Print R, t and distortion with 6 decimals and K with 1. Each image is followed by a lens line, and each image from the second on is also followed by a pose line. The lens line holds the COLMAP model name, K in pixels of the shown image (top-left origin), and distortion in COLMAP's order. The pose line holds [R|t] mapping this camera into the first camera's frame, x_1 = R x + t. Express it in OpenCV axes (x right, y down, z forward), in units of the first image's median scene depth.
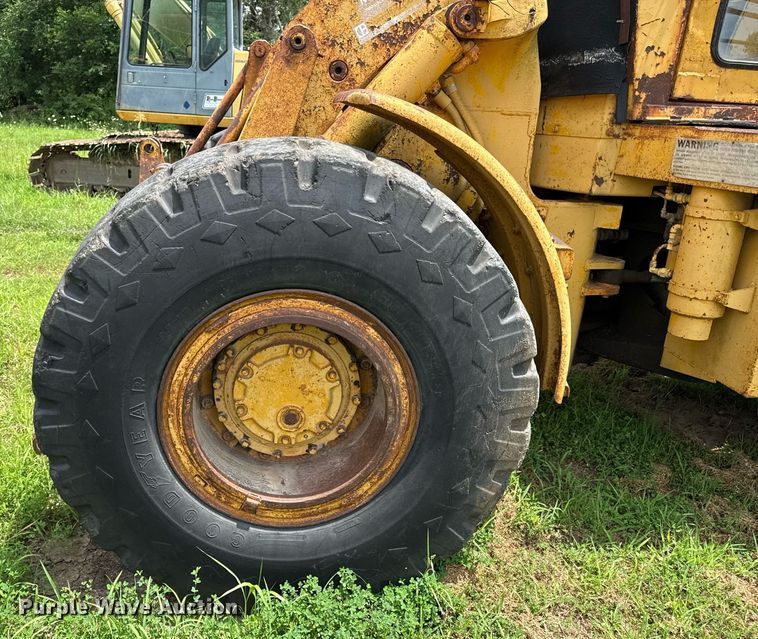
lens RADIAL K [[654.5, 0, 279.7], [0, 654.5, 338.9], [0, 0, 1]] dist [0.069897, -0.074251]
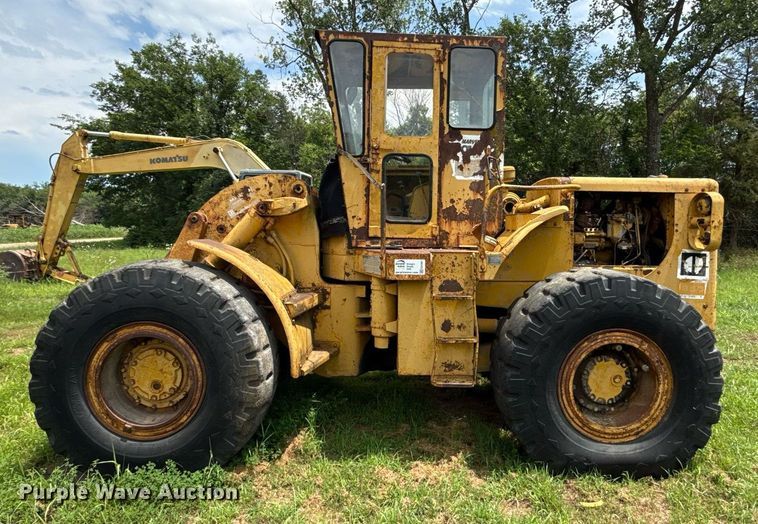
lens RADIAL K [[486.6, 0, 395.6], [0, 486.6, 245.4], [0, 0, 1]] dist [0.004369, -0.003655]
pose [[0.999376, -0.029544, -0.019346, 0.841953], [0.022105, 0.950566, -0.309736, 0.196278], [0.027540, 0.309115, 0.950626, -0.618854]]
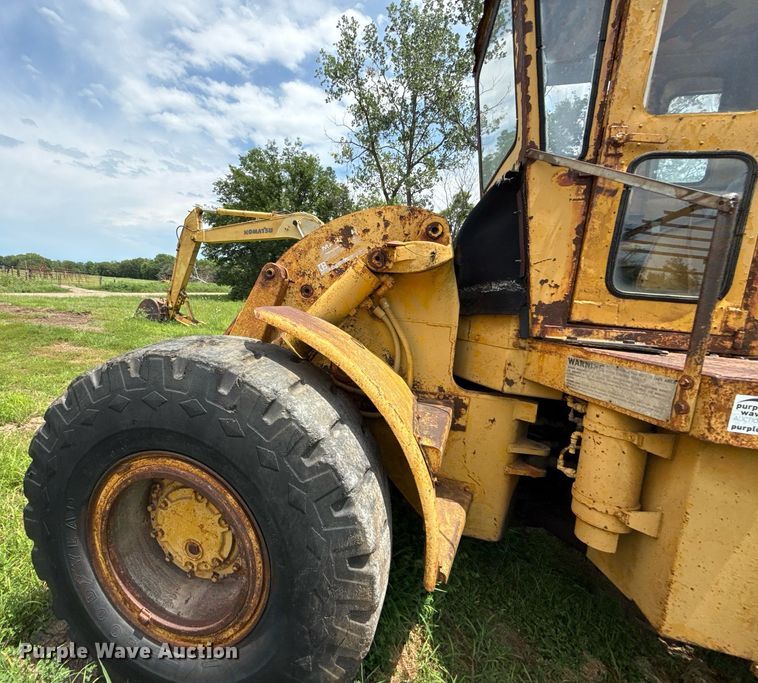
lens RADIAL K [[356.2, 0, 301.7], [0, 356.2, 341.5], [0, 0, 1]] dist [-0.001048, 0.000501]
pose [[0.943578, 0.069587, -0.323758, 0.414647], [-0.139537, 0.970189, -0.198146, -0.162752], [0.300318, 0.232142, 0.925159, 0.338203]]
